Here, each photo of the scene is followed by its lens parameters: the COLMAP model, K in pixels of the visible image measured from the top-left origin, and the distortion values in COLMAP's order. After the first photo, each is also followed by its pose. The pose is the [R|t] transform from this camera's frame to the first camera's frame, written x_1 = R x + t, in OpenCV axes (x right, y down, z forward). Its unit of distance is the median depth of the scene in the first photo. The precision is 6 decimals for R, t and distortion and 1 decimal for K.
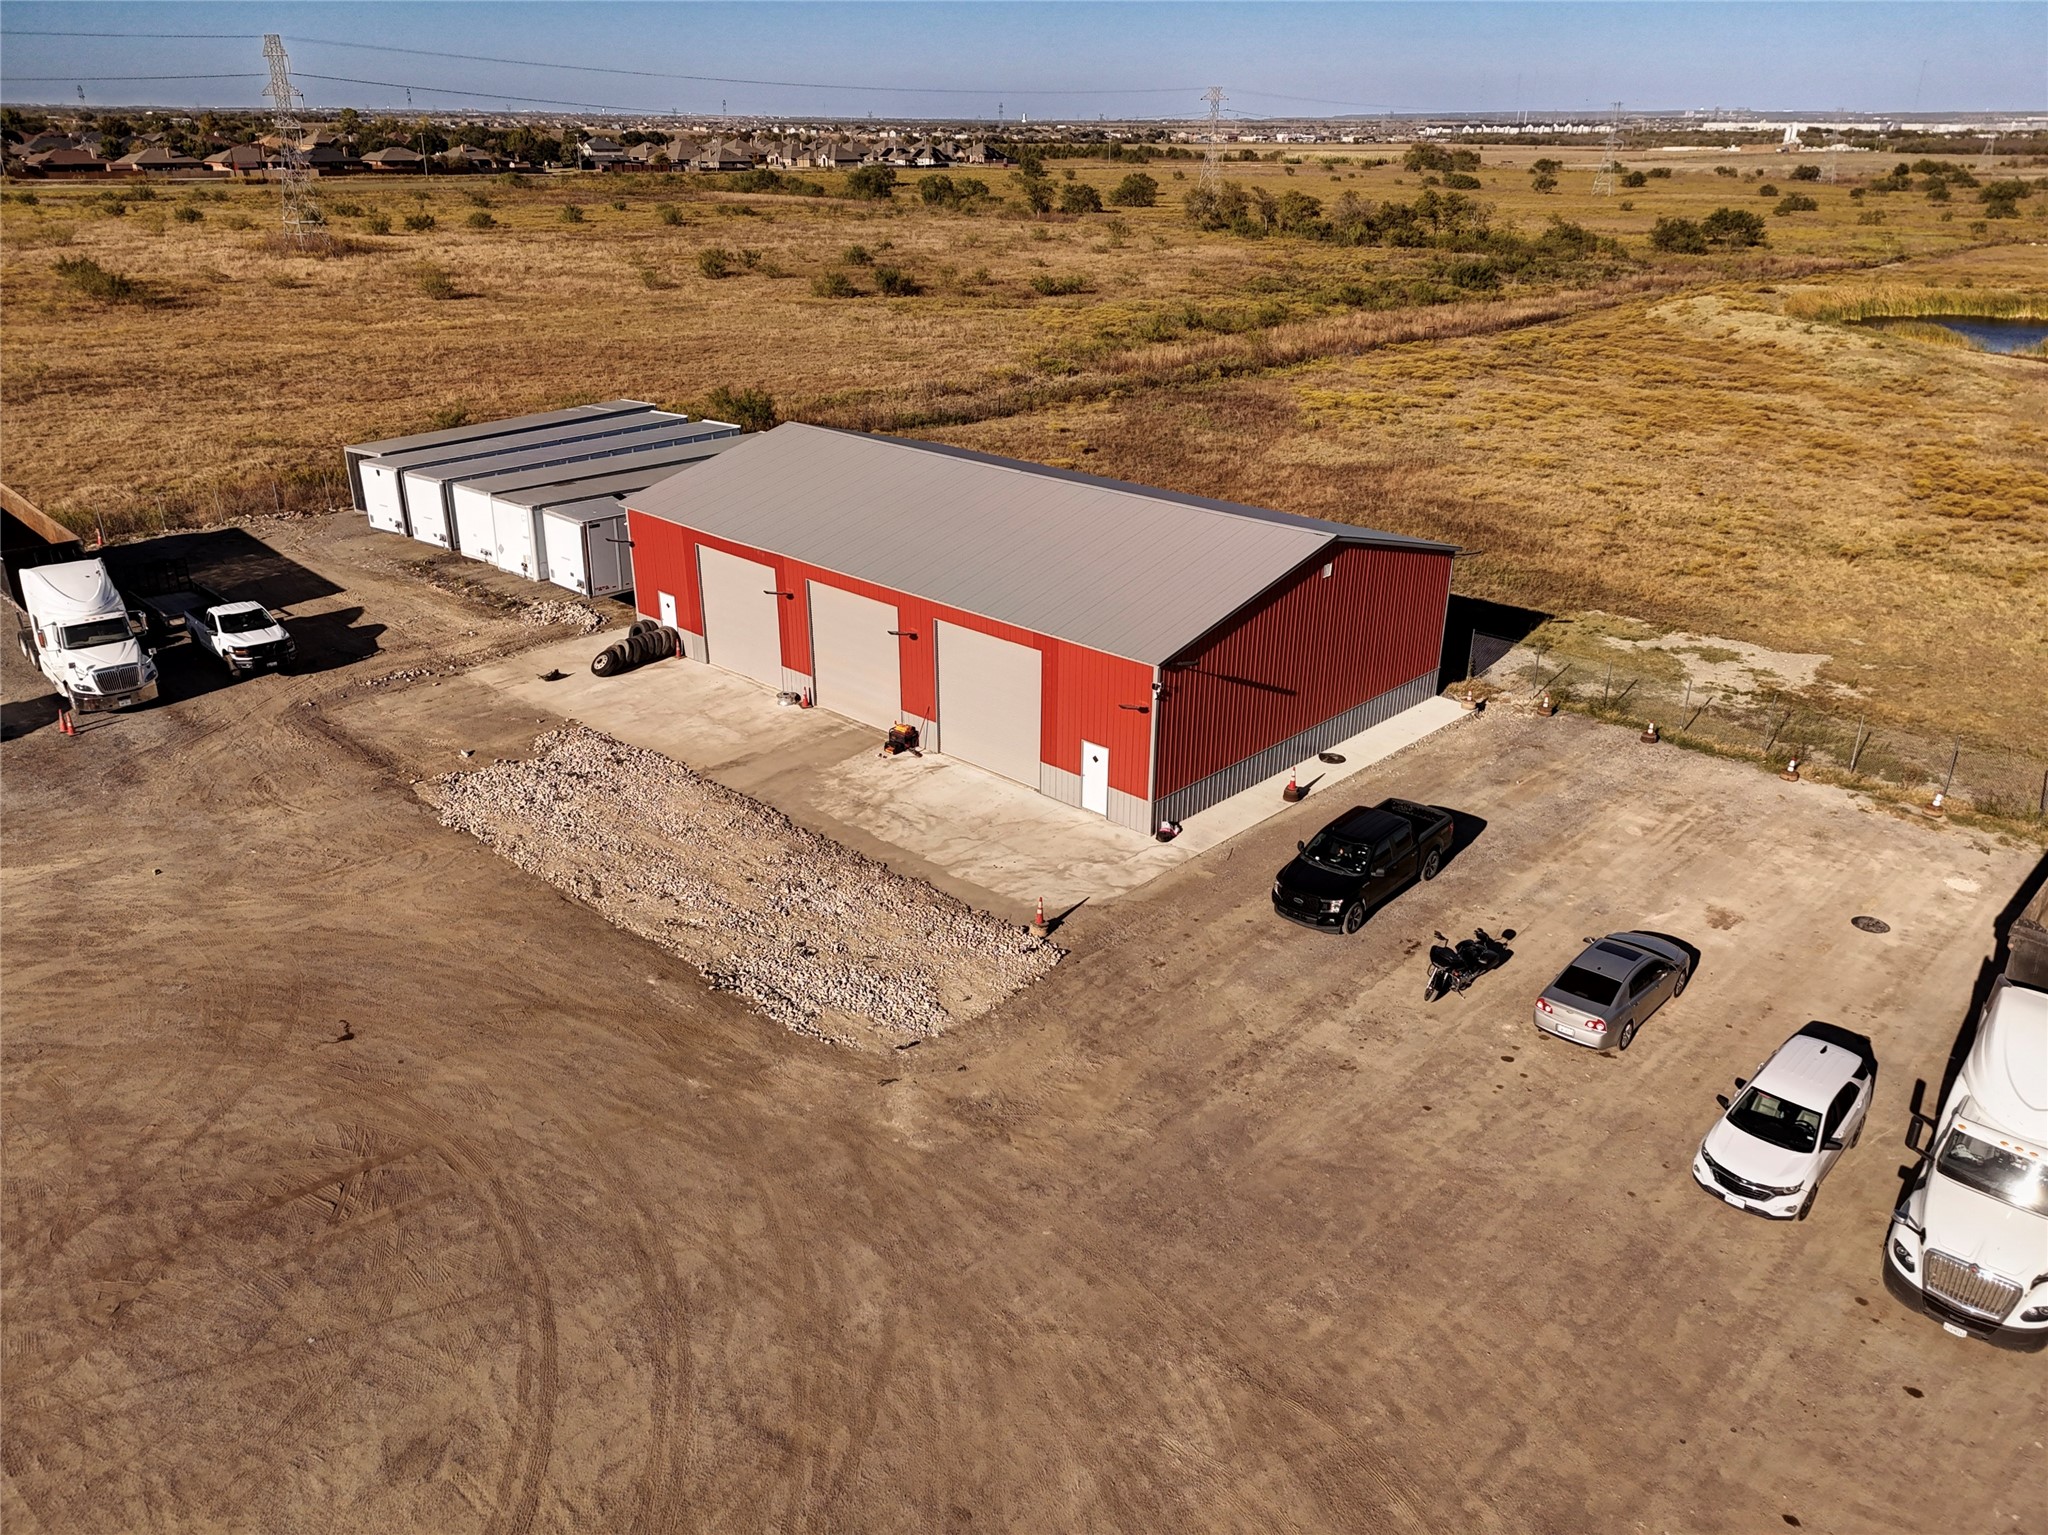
lens RADIAL K [[1507.3, 0, 1025.9], [0, 1507.3, 765.5], [0, 0, 1]] dist [0.066229, -0.064561]
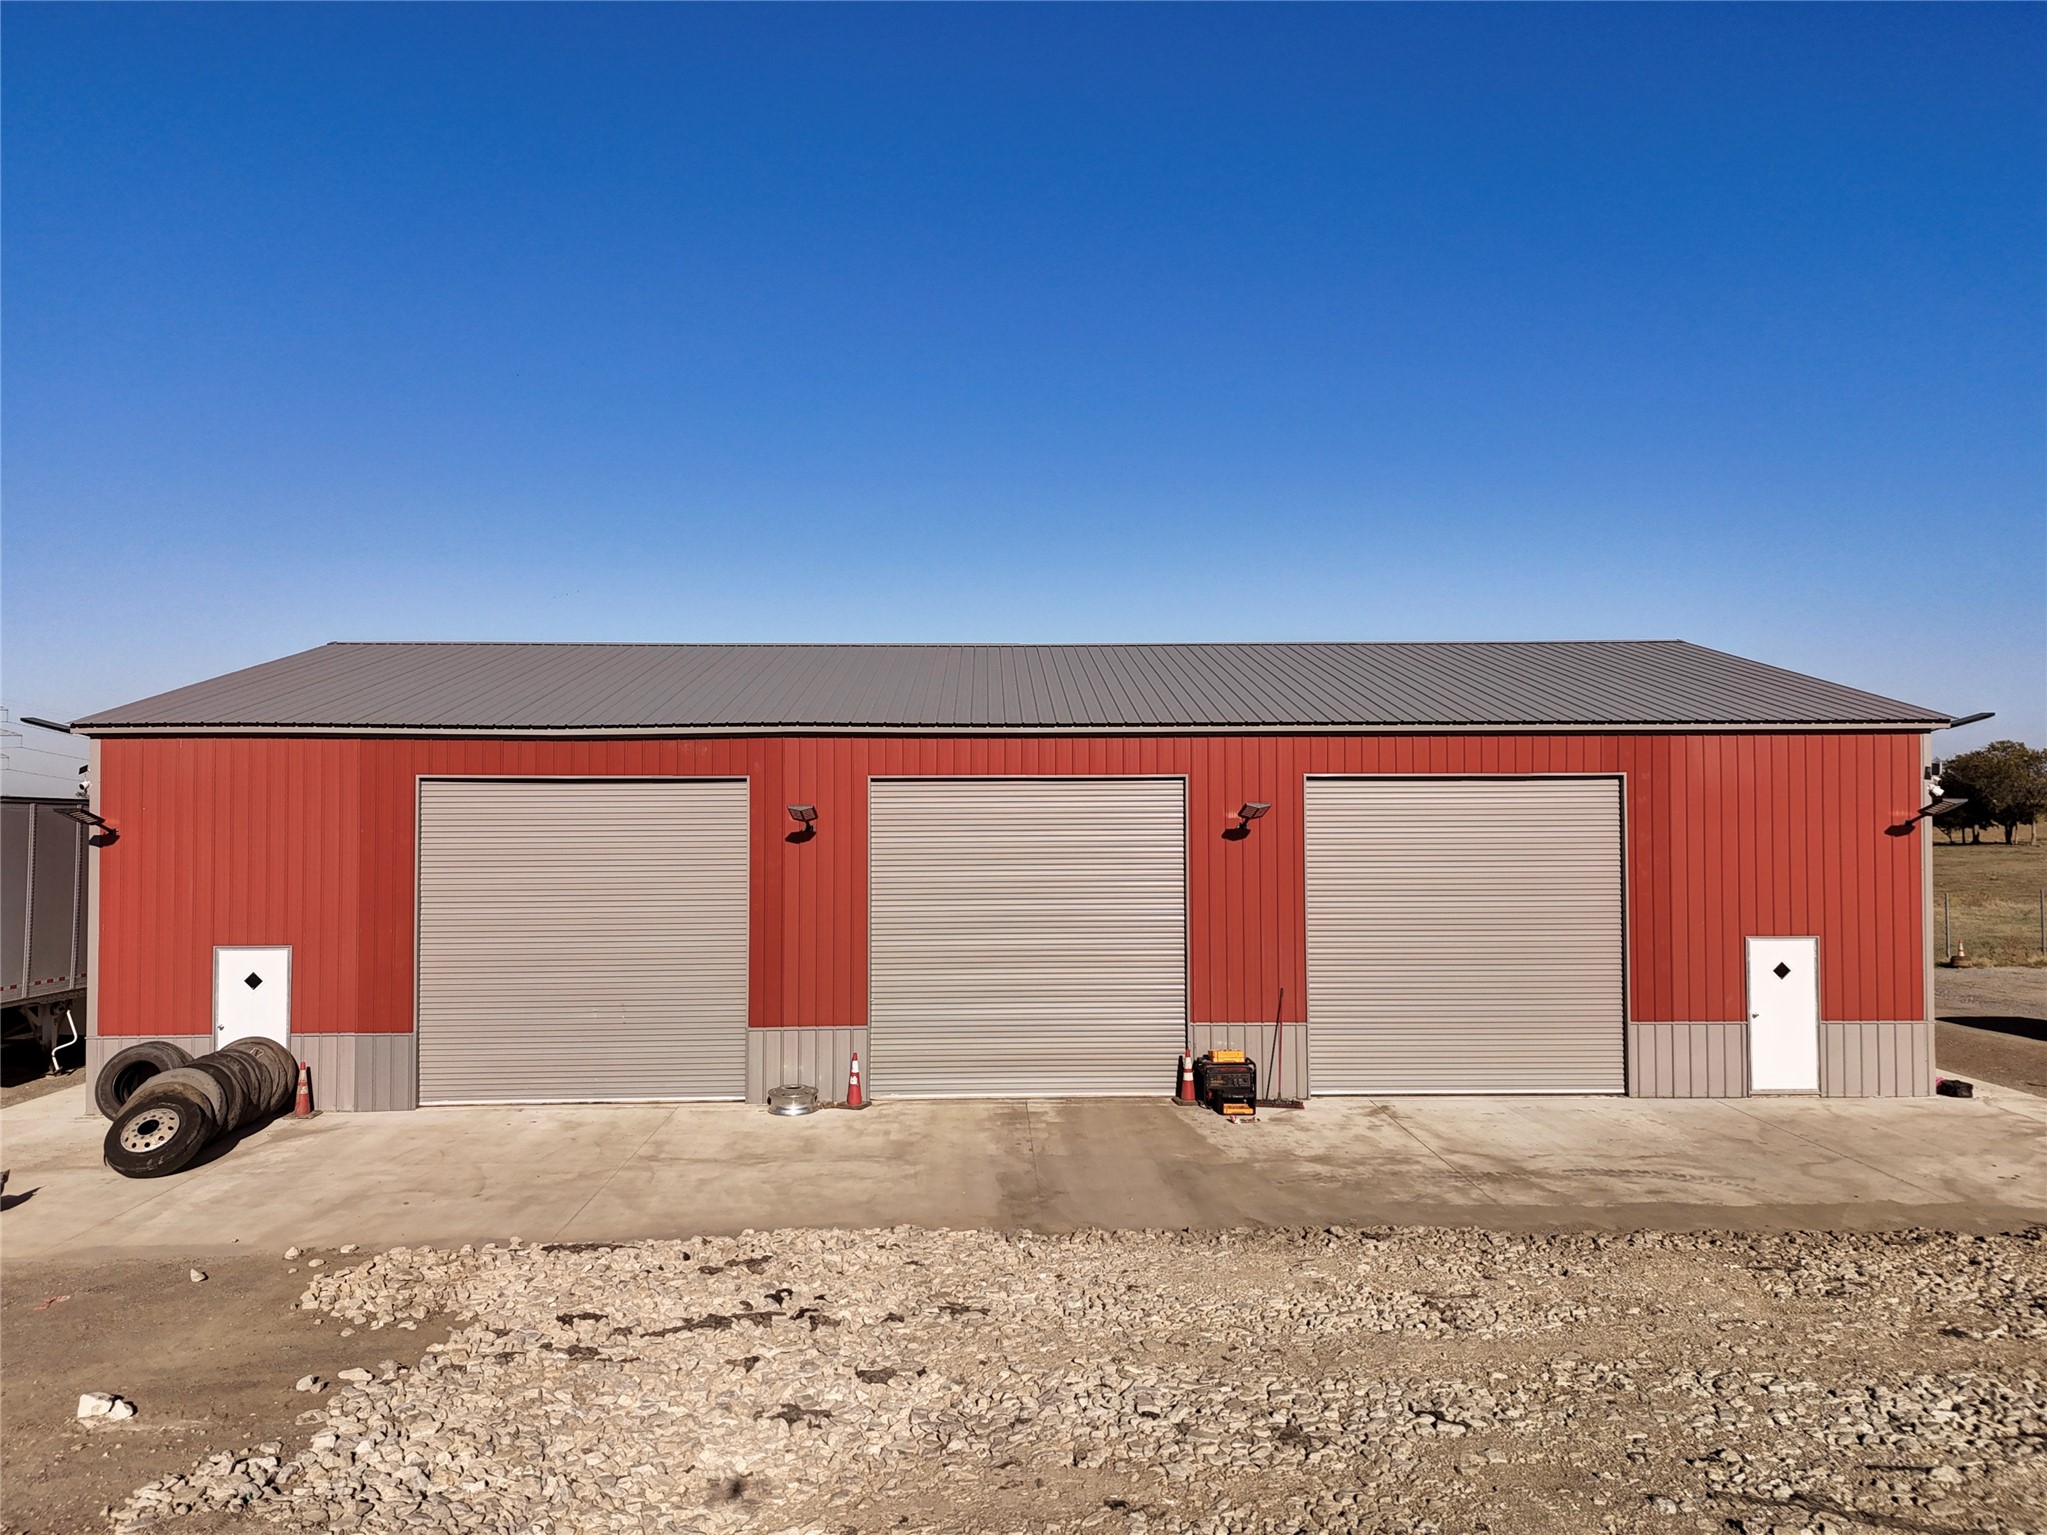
lens RADIAL K [[1506.6, 0, 1025.4], [0, 1506.6, 765.5], [0, 0, 1]] dist [0.066229, -0.064561]
pose [[0.708295, 0.008278, 0.705868, -0.386596], [0.286619, 0.910428, -0.298281, 0.010161], [-0.645111, 0.413586, 0.642478, 0.661214]]
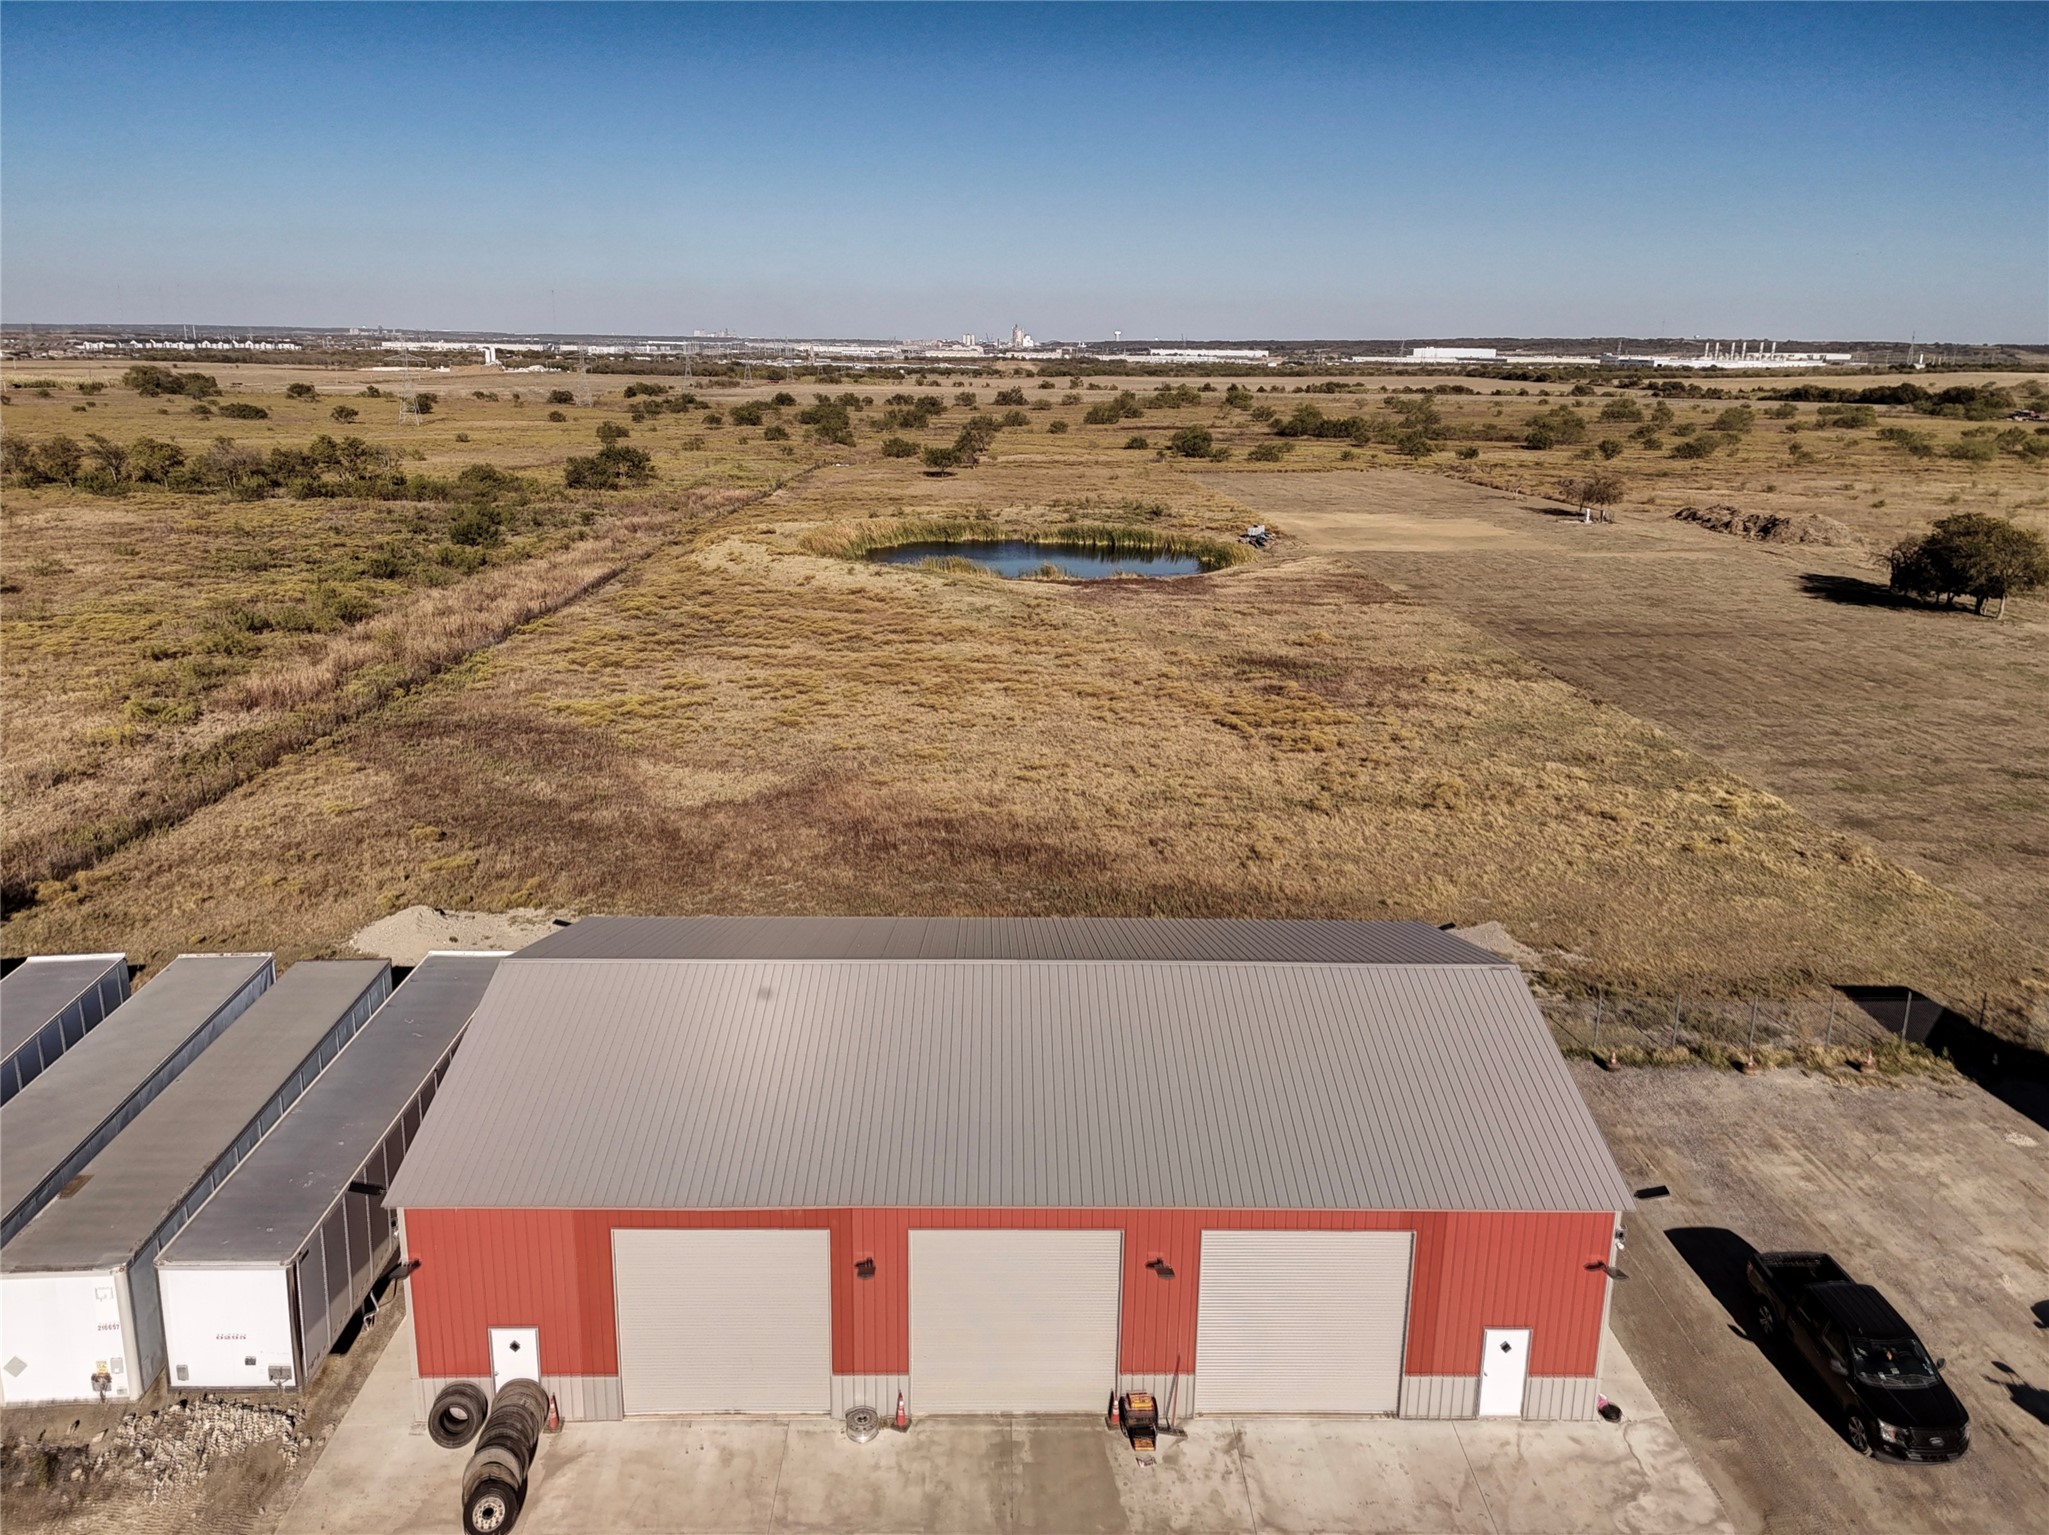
lens RADIAL K [[1526.2, 0, 1021.0], [0, 1526.2, 796.2], [0, 0, 1]] dist [0.100573, -0.114555]
pose [[0.716618, -0.192130, 0.670481, -0.477913], [0.265612, 0.964050, -0.007634, -0.264848], [-0.644911, 0.183558, 0.741887, 0.434492]]
